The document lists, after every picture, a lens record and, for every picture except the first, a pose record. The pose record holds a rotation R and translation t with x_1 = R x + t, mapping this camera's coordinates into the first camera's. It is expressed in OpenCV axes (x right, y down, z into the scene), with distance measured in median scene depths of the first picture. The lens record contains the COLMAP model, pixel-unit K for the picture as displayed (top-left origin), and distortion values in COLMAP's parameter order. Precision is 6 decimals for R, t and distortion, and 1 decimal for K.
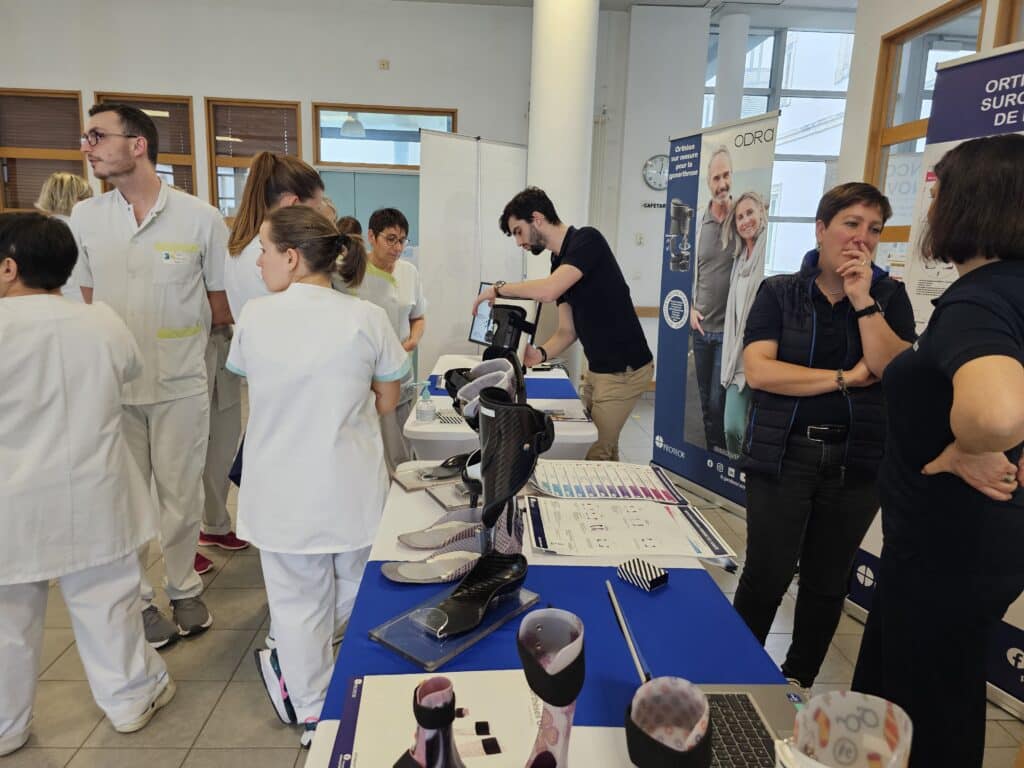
lens RADIAL K [[686.6, 0, 518.4], [0, 686.6, 380.3], [0, 0, 1]] dist [0.043517, -0.048741]
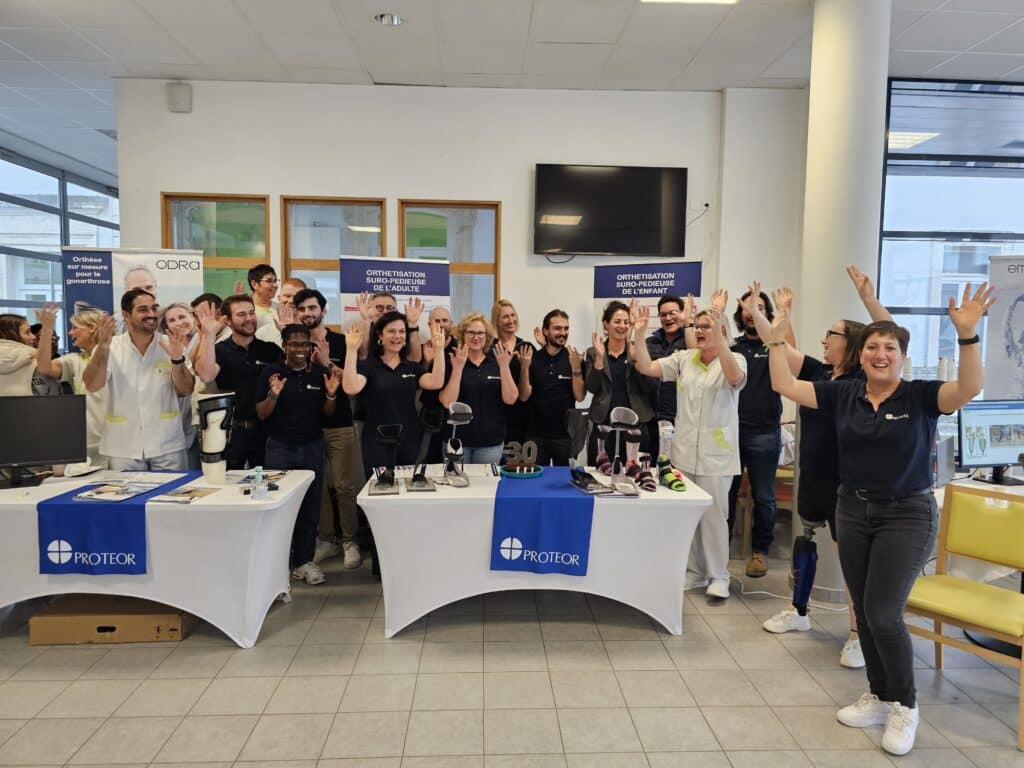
lens RADIAL K [[688.4, 0, 528.6], [0, 688.4, 365.8], [0, 0, 1]] dist [0.045851, -0.046916]
pose [[-0.011903, -0.086687, 0.996164, -0.970863], [0.178572, 0.980036, 0.087417, -0.138589], [-0.983855, 0.178927, 0.003814, 0.321274]]
